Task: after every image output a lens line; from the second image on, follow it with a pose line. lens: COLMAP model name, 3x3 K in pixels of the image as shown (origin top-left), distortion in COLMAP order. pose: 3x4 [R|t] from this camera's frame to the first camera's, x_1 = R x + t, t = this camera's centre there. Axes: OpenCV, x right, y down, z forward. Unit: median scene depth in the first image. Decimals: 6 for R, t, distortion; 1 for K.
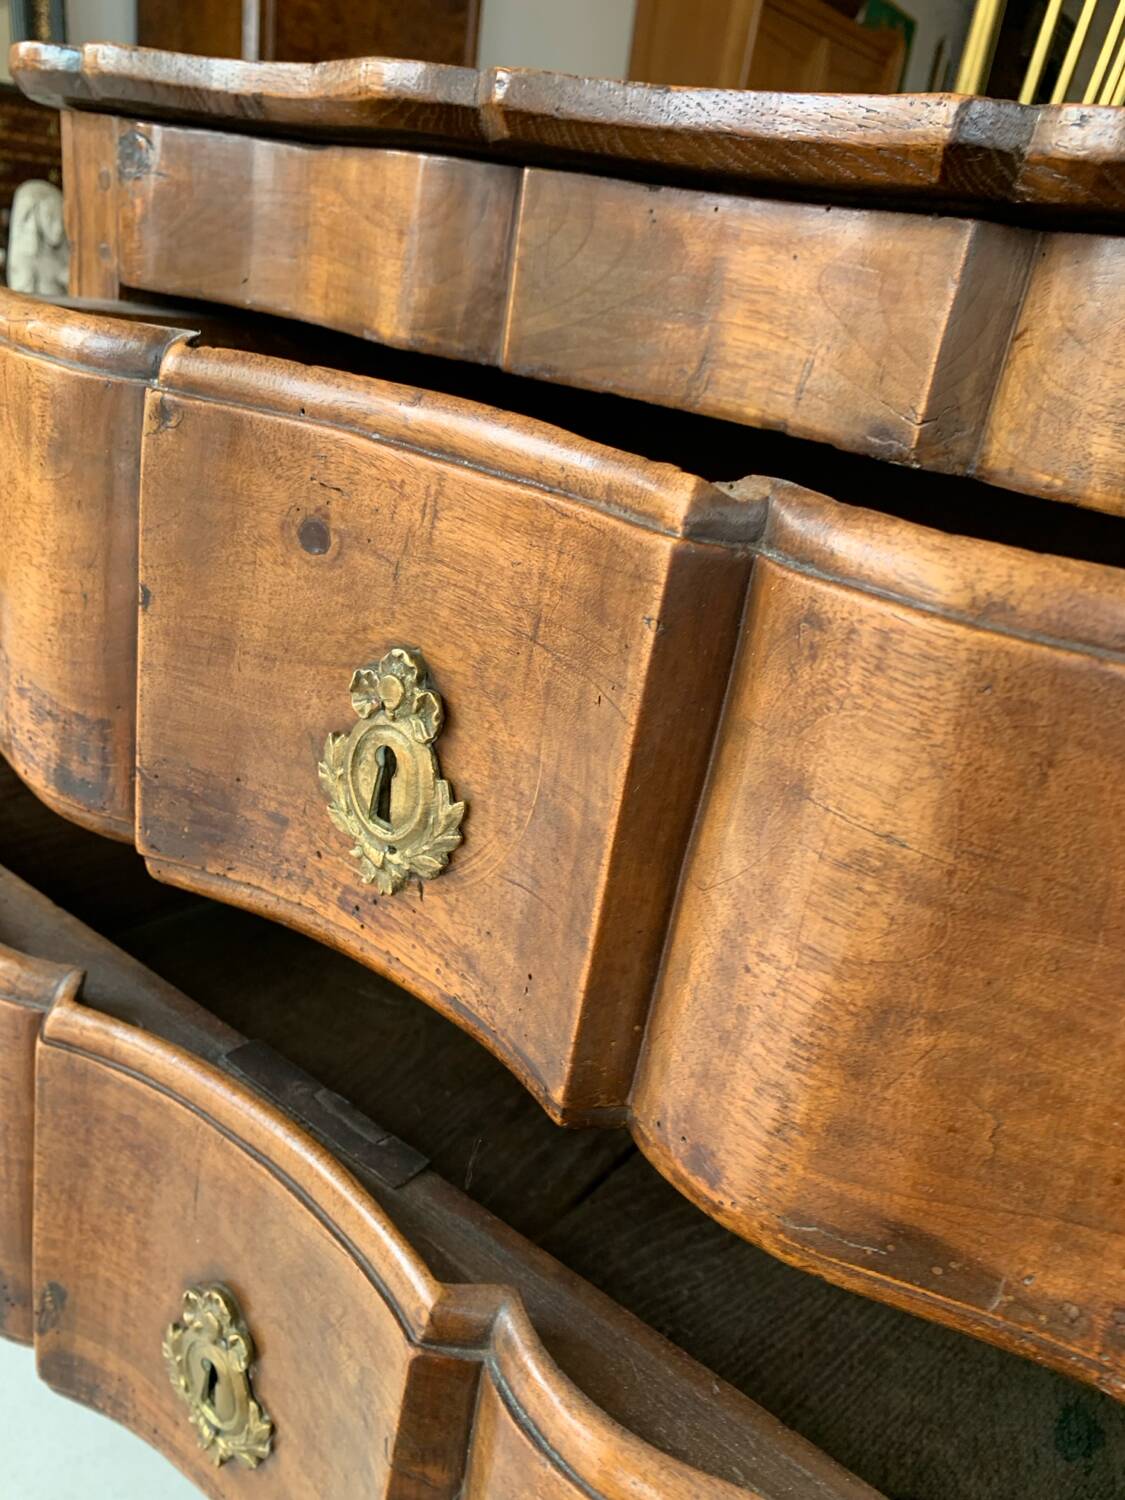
lens RADIAL K [[1178.9, 0, 563.3], [0, 1178.9, 749.3], [0, 0, 1]] dist [-0.009607, 0.010509]
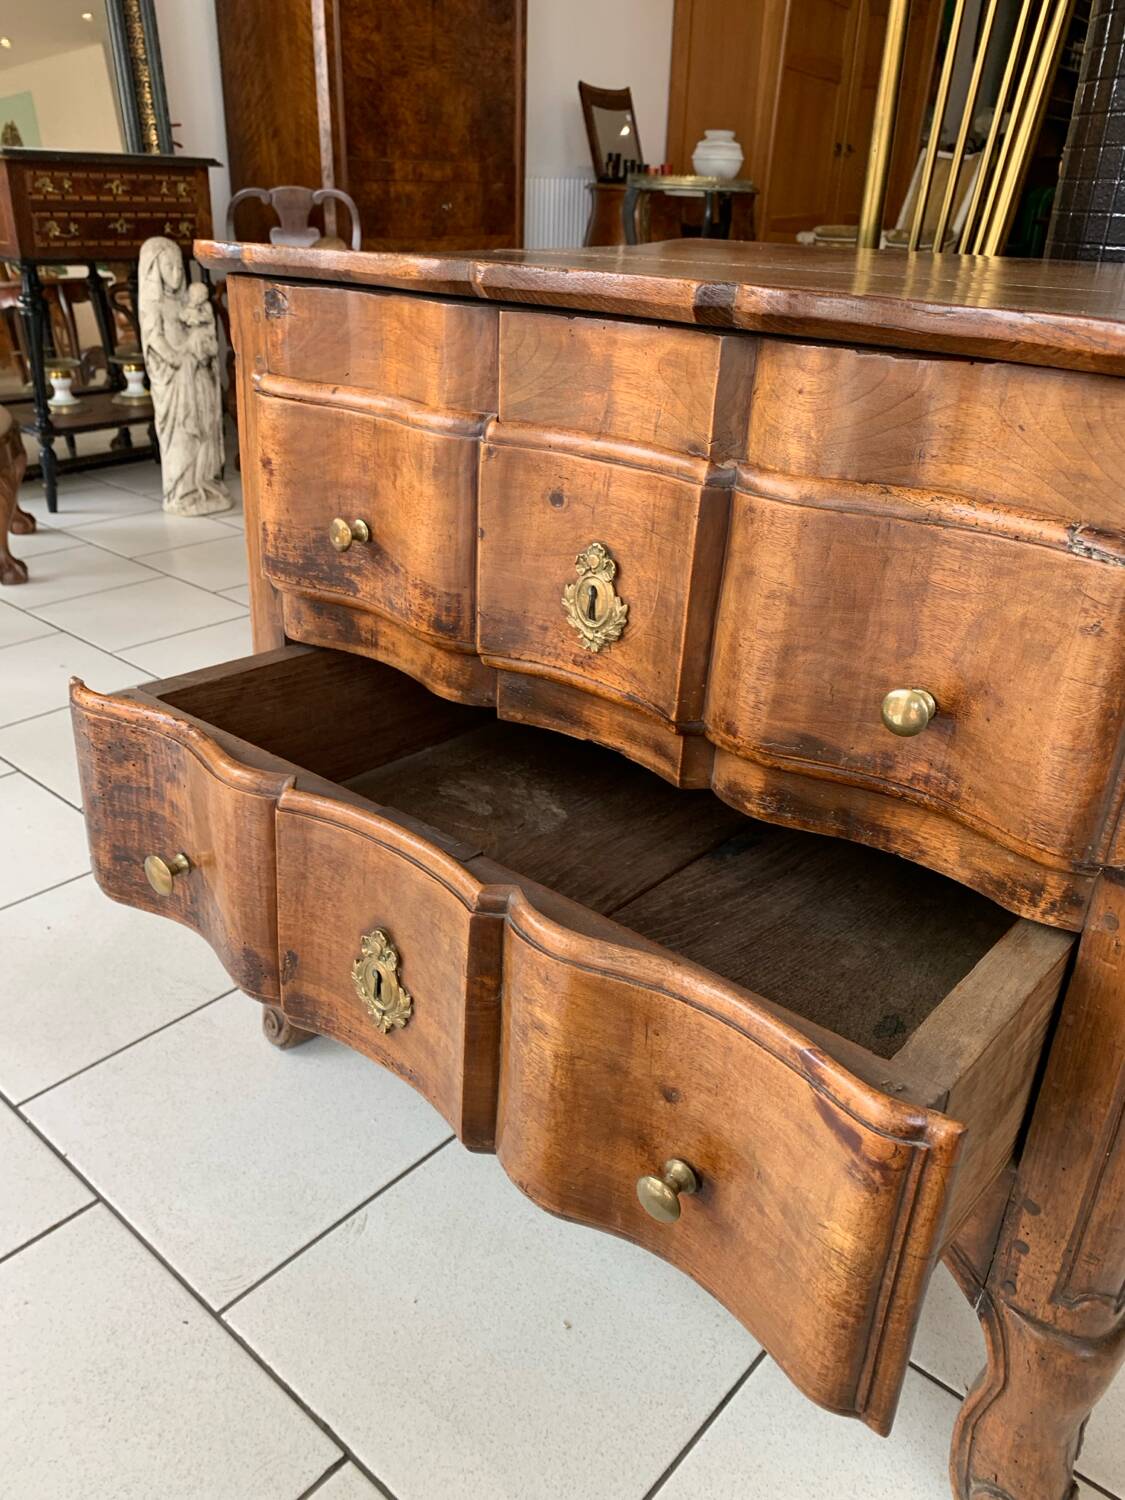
lens RADIAL K [[1146.7, 0, 560.1], [0, 1146.7, 736.8], [0, 0, 1]] dist [0.046020, -0.045438]
pose [[0.992092, -0.060816, -0.109798, 0.020071], [0.062444, 0.997983, 0.011448, 0.277838], [0.108880, -0.018214, 0.993888, -1.341510]]
